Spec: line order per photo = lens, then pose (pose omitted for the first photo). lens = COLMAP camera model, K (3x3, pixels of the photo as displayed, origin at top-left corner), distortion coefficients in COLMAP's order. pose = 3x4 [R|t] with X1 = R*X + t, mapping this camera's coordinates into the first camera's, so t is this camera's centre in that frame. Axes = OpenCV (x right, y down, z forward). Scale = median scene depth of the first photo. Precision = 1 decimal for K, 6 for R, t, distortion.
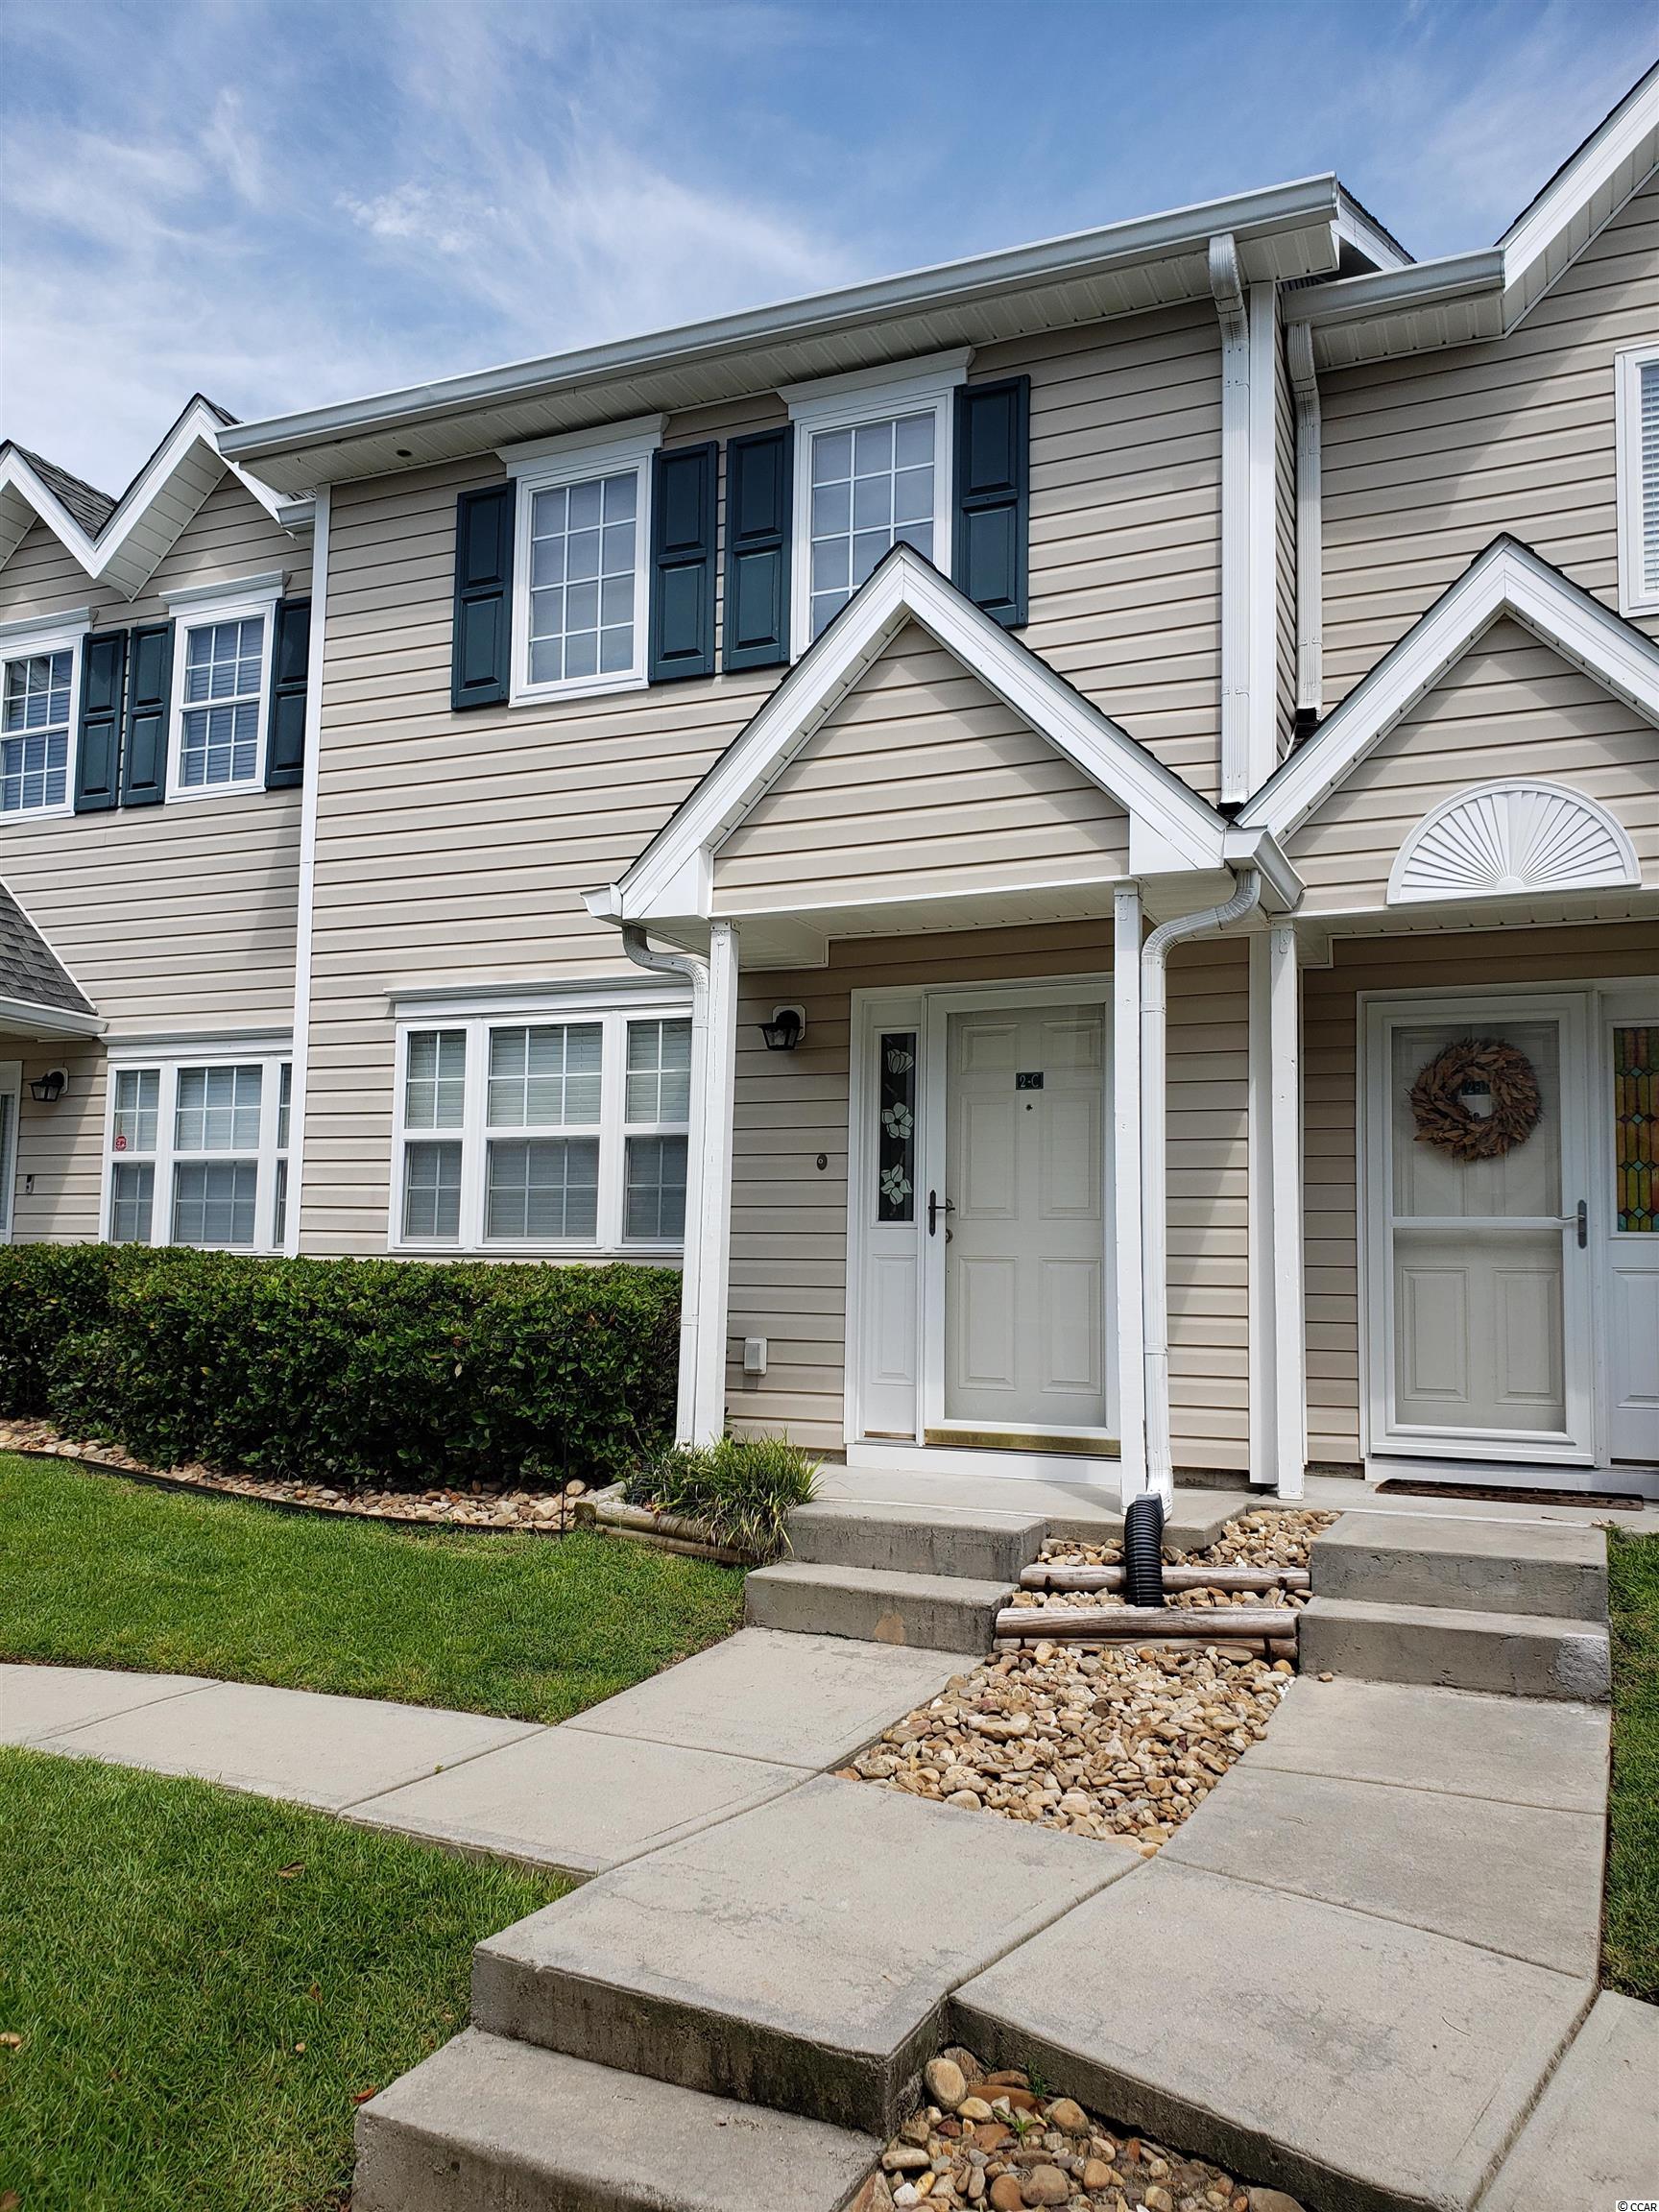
lens RADIAL K [[1720.5, 0, 836.0], [0, 1720.5, 1113.4], [0, 0, 1]] dist [0.011983, -0.000555]
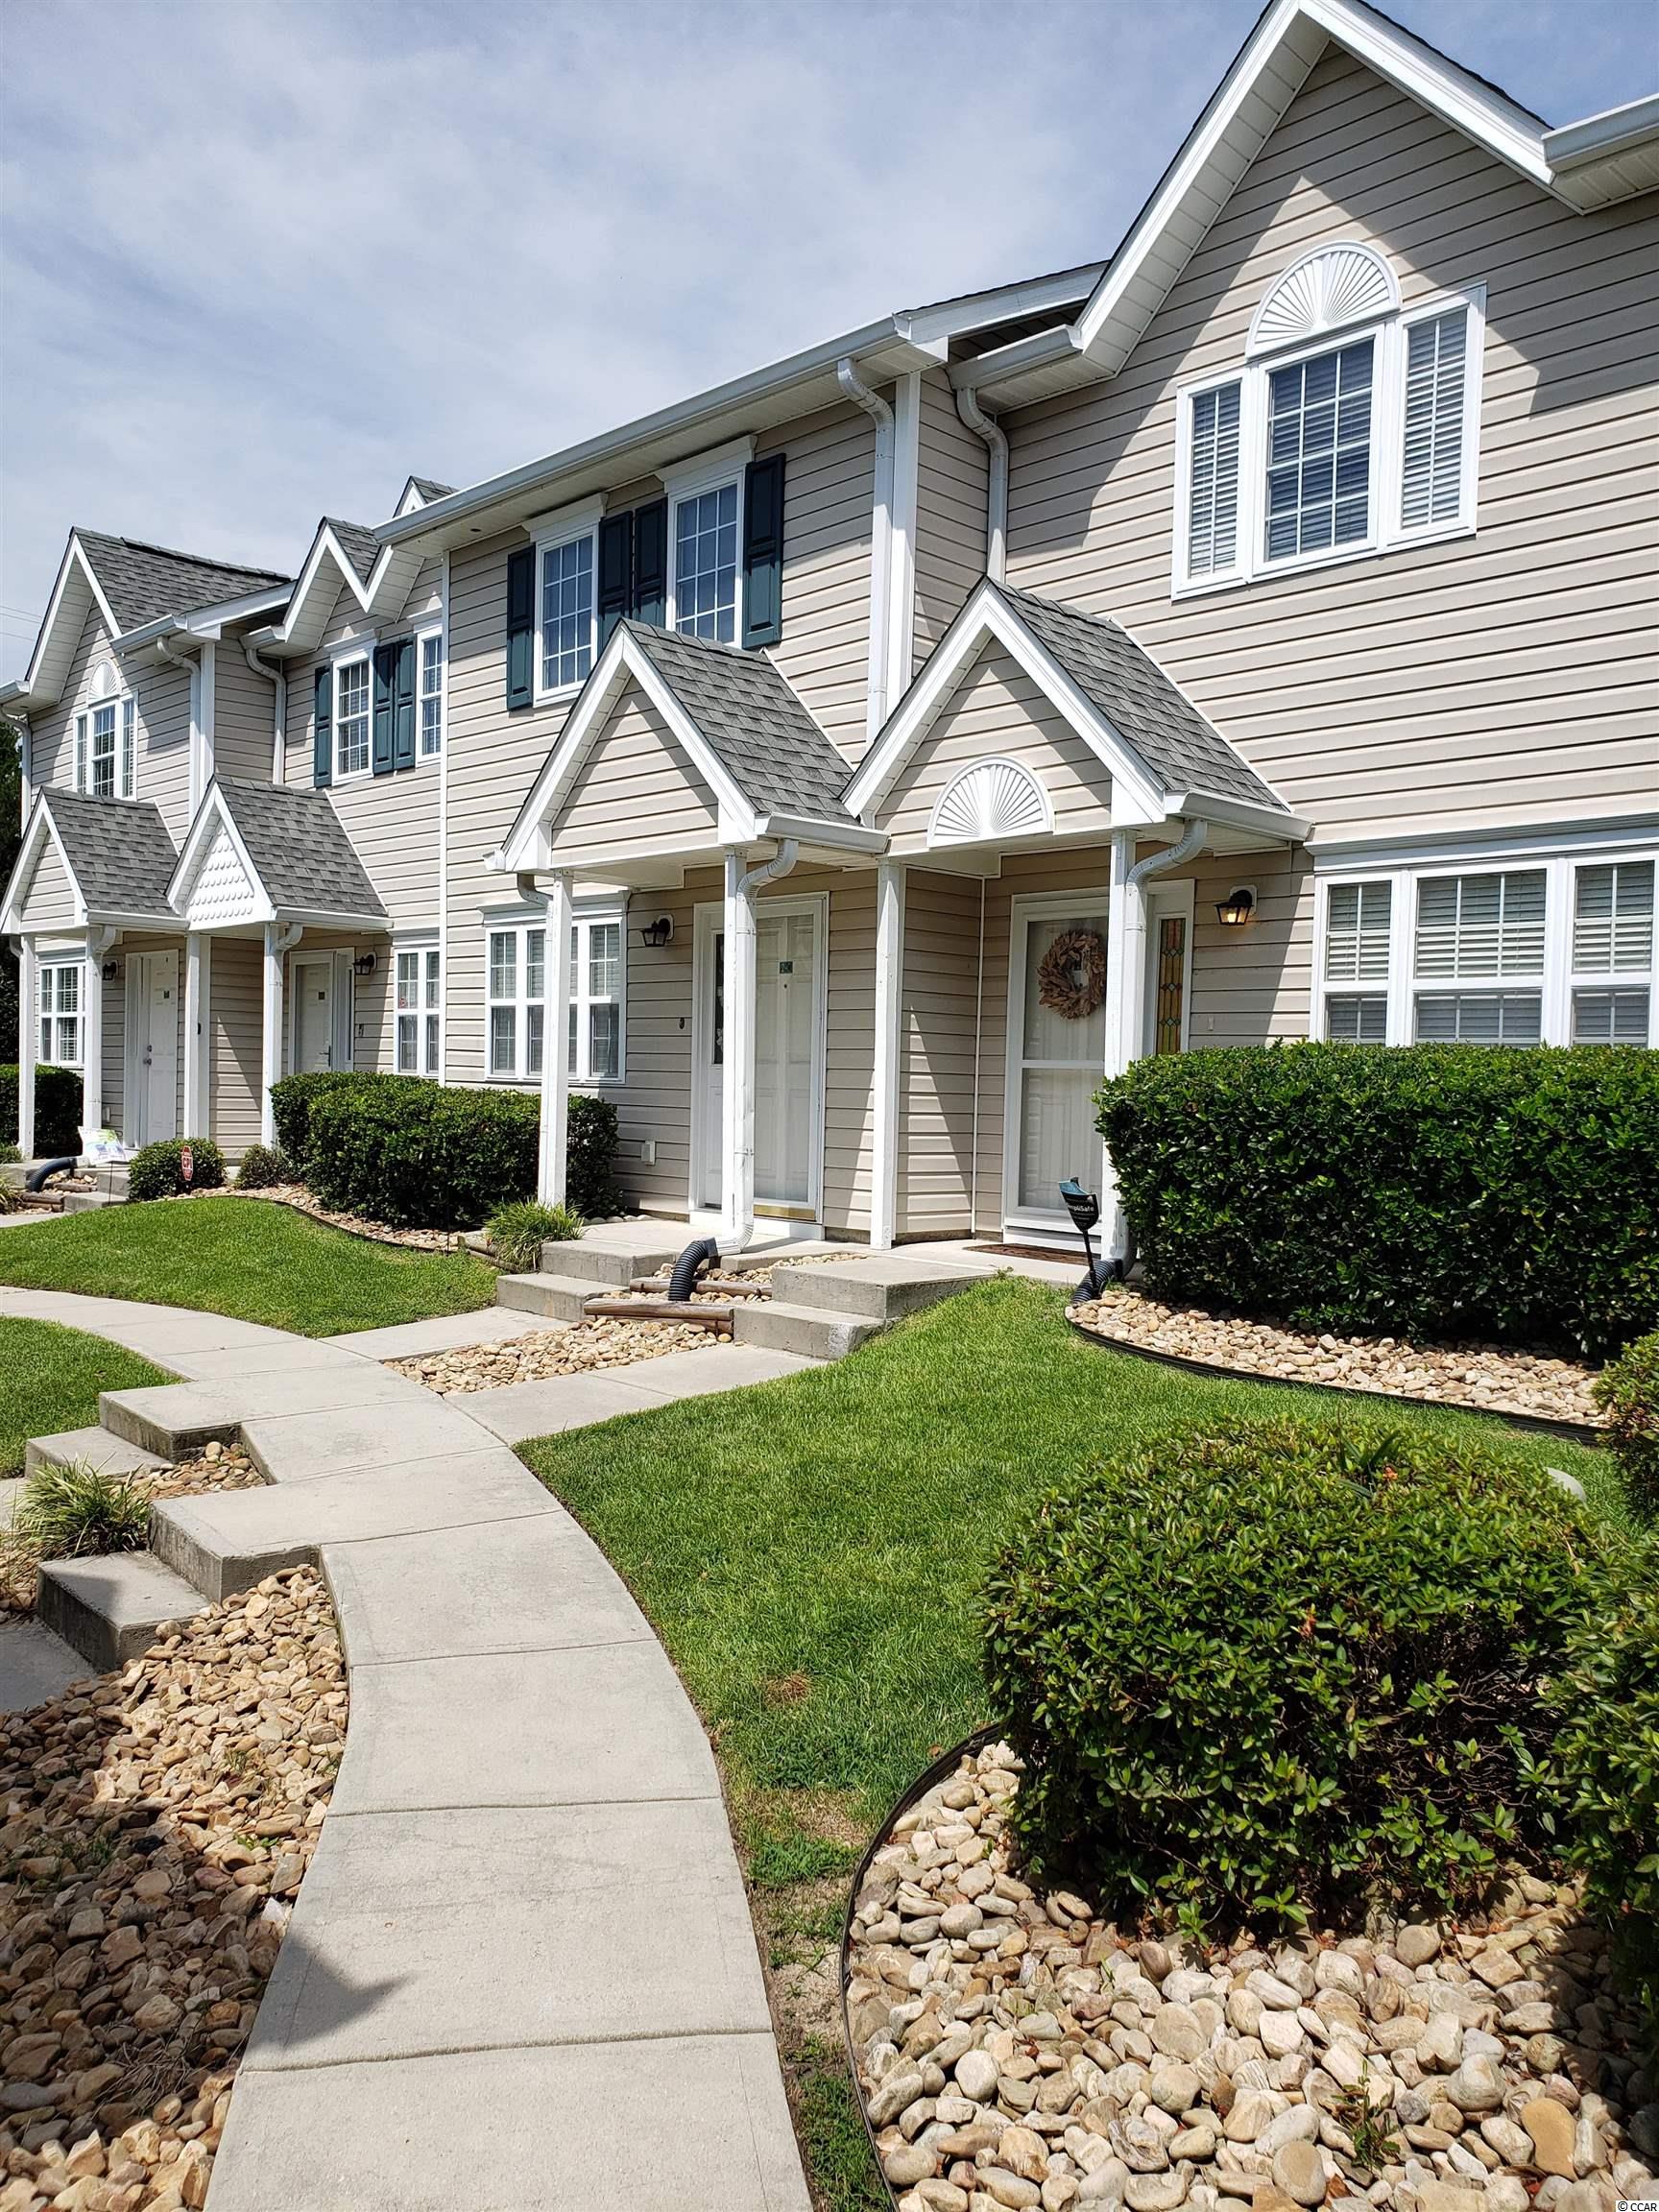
lens RADIAL K [[1611.8, 0, 832.9], [0, 1611.8, 1141.8], [0, 0, 1]] dist [0.008488, 0.000998]
pose [[0.939010, 0.015957, -0.343520, 0.563397], [0.029157, 0.991632, 0.125764, -0.038679], [0.342652, -0.128110, 0.930686, -0.249083]]
